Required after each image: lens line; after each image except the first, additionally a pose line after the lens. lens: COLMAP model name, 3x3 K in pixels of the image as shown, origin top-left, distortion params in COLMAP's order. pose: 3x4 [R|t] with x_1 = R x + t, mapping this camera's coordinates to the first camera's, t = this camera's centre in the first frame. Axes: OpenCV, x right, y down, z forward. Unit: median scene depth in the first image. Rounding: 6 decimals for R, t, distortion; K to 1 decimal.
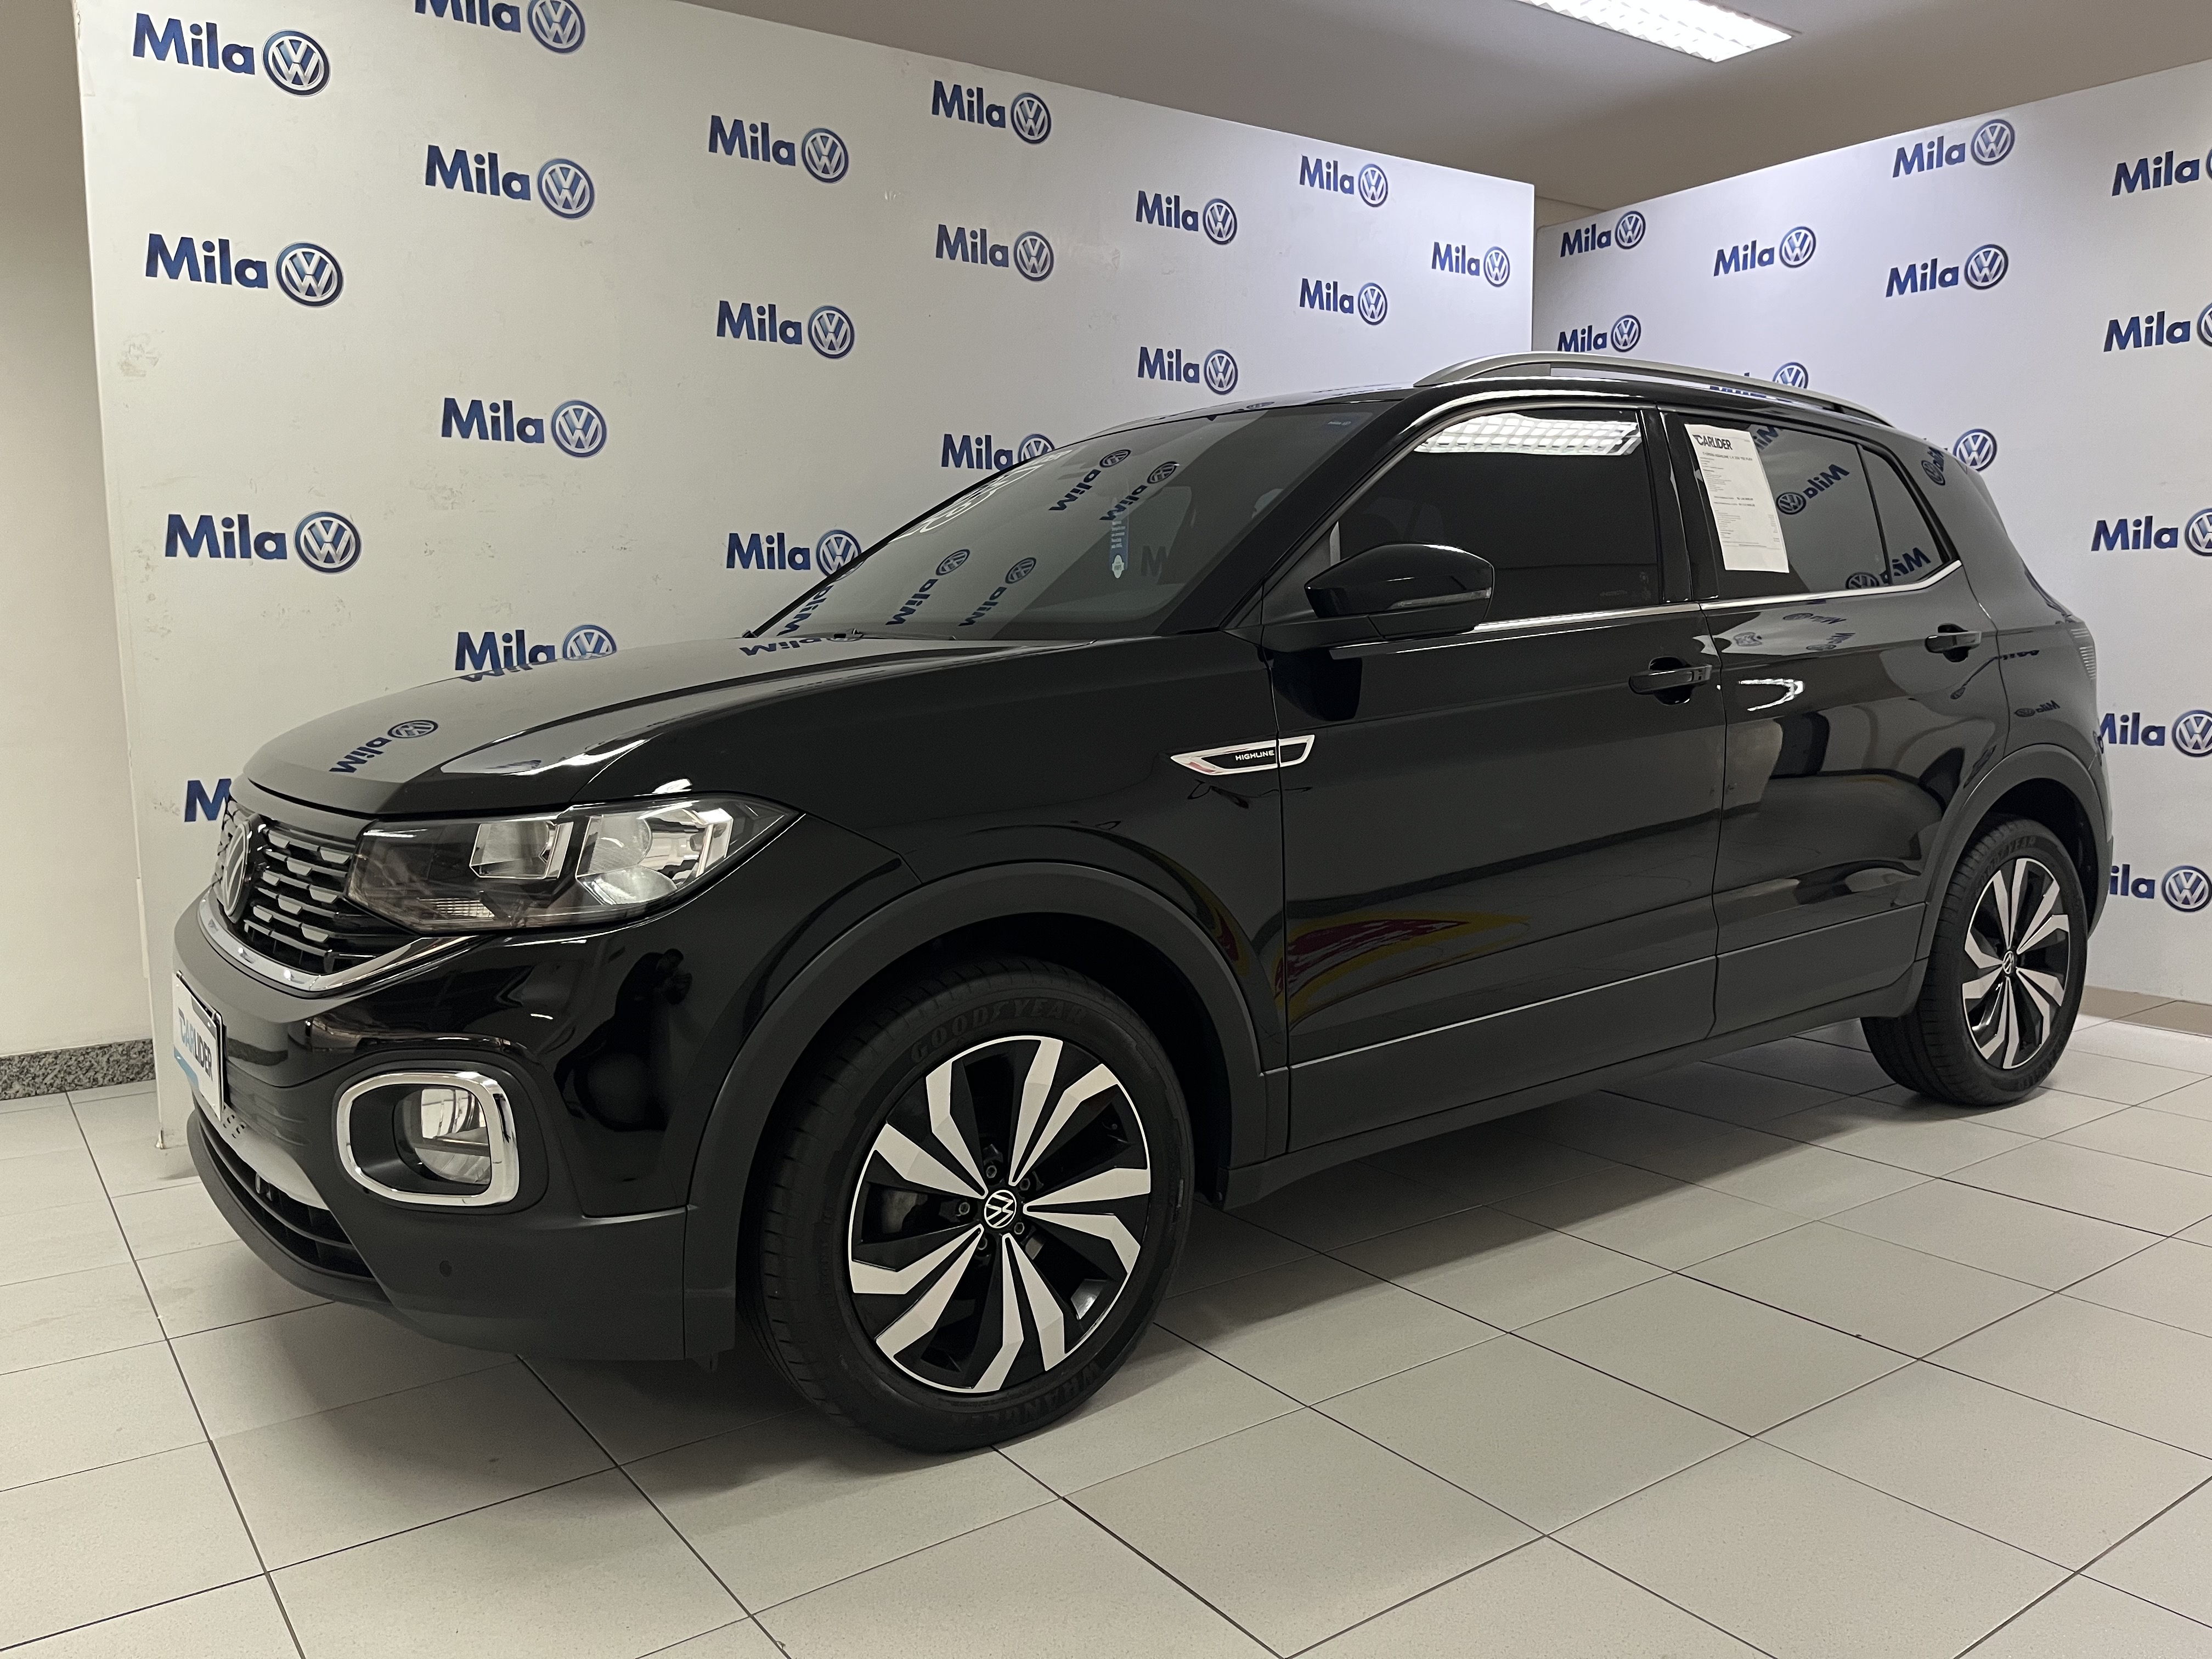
lens RADIAL K [[1665.1, 0, 1022.4], [0, 1665.1, 843.6], [0, 0, 1]] dist [0.060900, -0.060660]
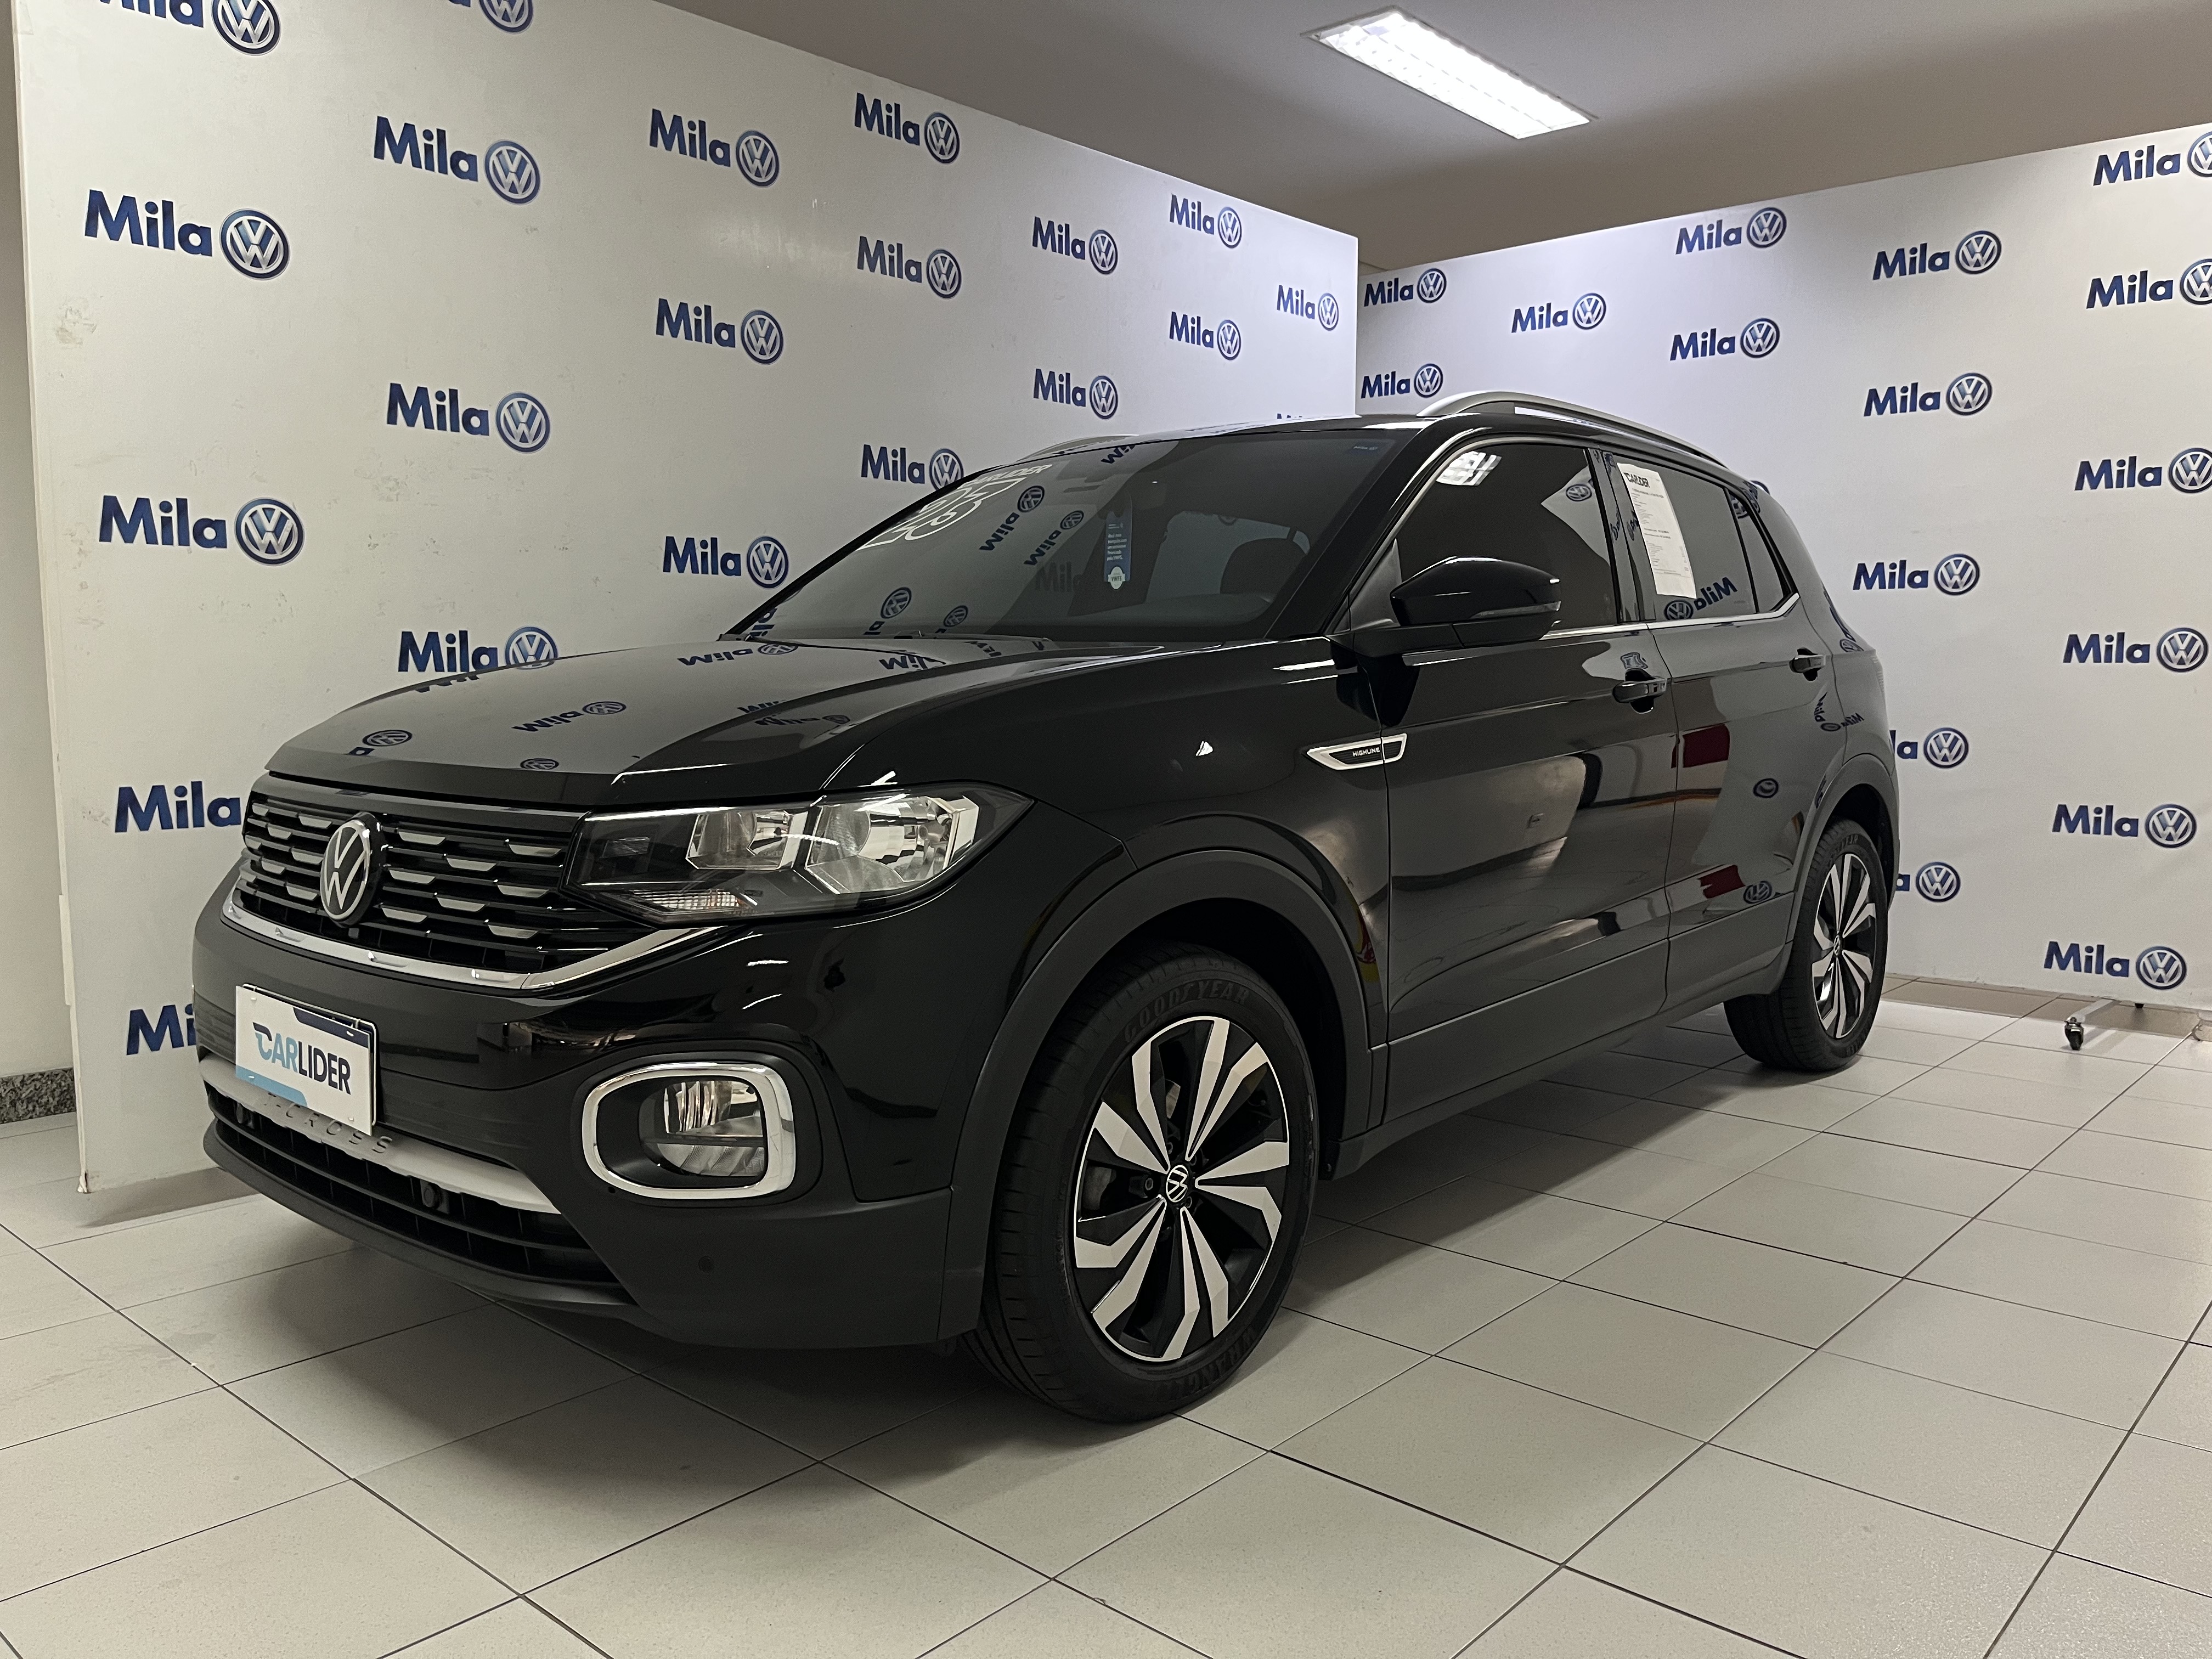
lens RADIAL K [[1665.1, 0, 1105.9], [0, 1665.1, 845.7], [0, 0, 1]] dist [0.060900, -0.060660]
pose [[0.976565, -0.010340, 0.214976, -0.156151], [0.013186, 0.999843, -0.011811, 0.010937], [-0.214820, 0.014368, 0.976548, -0.006435]]
